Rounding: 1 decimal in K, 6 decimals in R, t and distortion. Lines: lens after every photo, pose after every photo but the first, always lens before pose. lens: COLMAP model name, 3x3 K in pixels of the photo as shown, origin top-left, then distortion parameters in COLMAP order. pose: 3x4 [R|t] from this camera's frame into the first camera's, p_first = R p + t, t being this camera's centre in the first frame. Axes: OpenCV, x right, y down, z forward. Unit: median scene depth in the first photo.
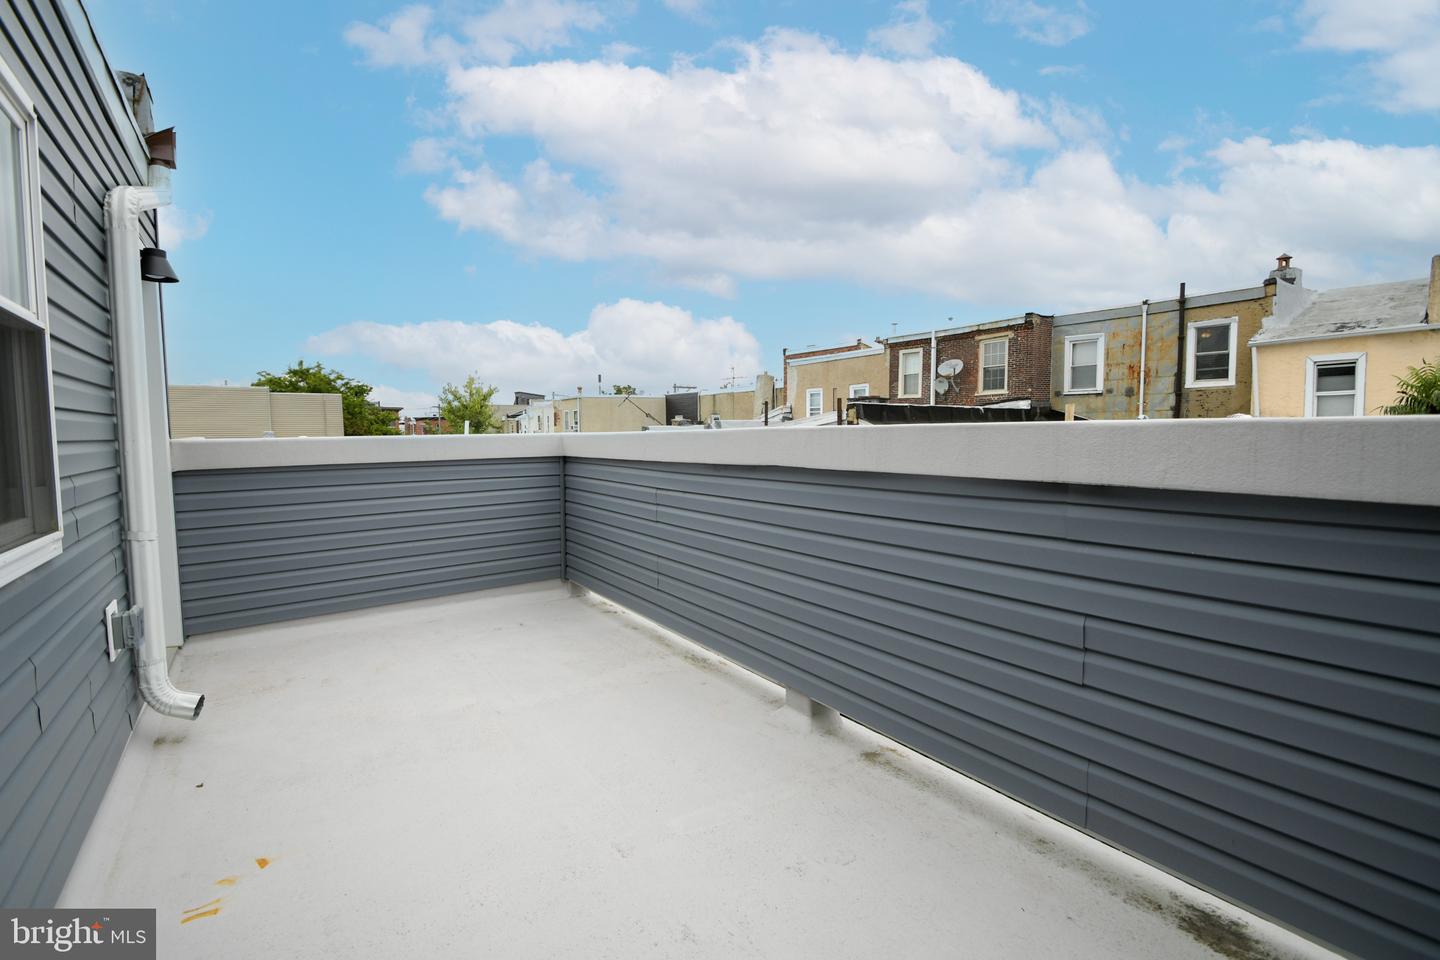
lens RADIAL K [[631.5, 0, 703.5], [0, 631.5, 473.5], [0, 0, 1]] dist [0.011911, -0.015480]
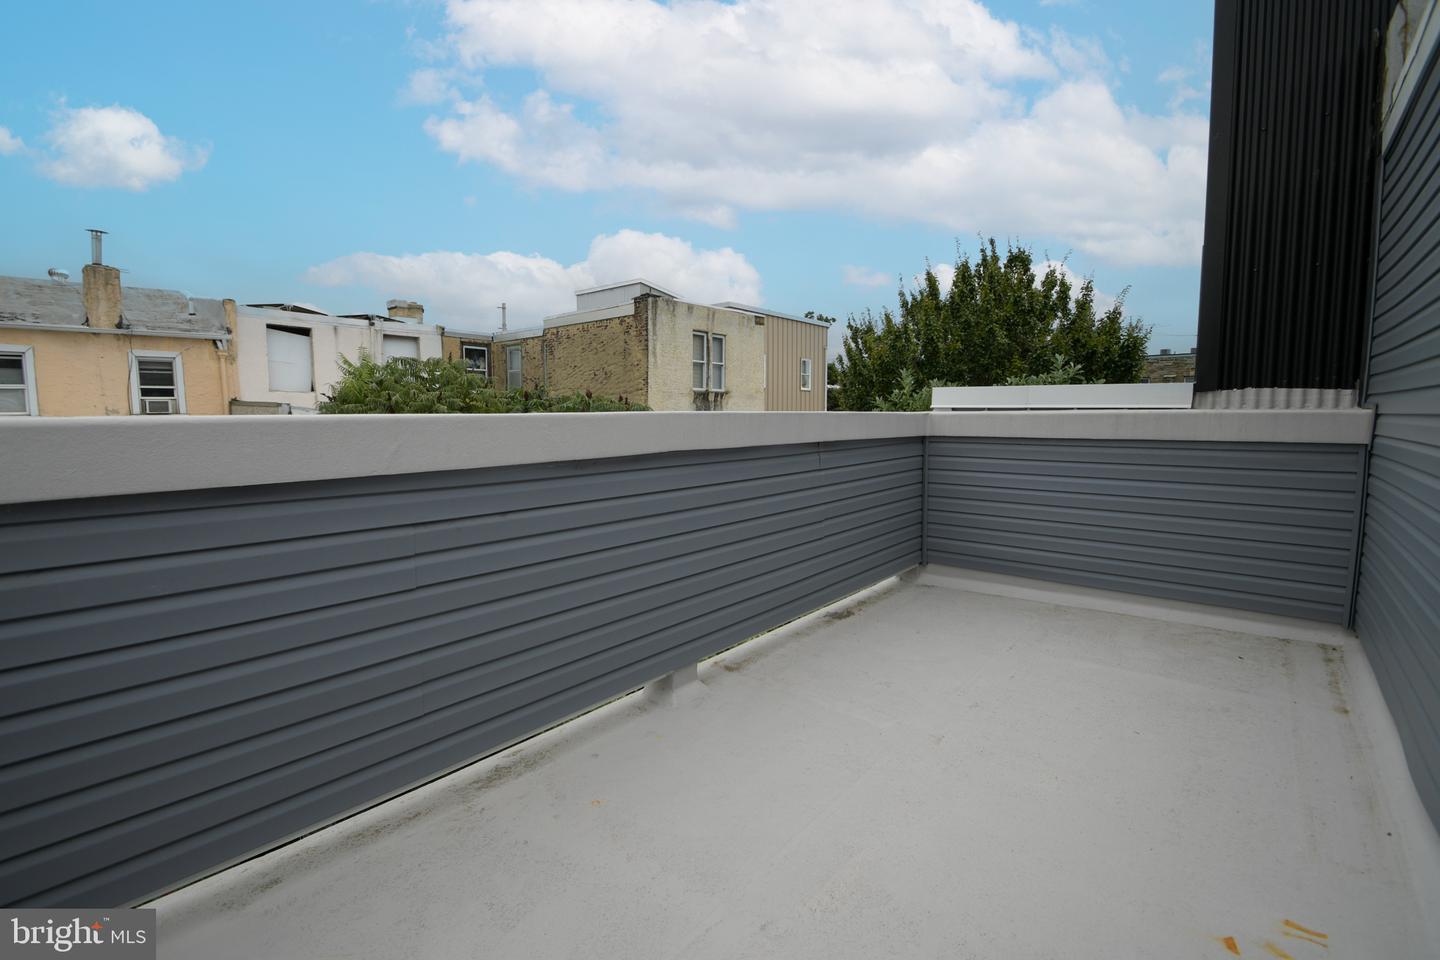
lens RADIAL K [[631.5, 0, 703.5], [0, 631.5, 473.5], [0, 0, 1]] dist [0.011911, -0.015480]
pose [[-0.243994, -0.075711, 0.966817, -0.671059], [0.072789, 0.992706, 0.096108, -0.054717], [-0.967041, 0.093824, -0.236703, 0.945800]]
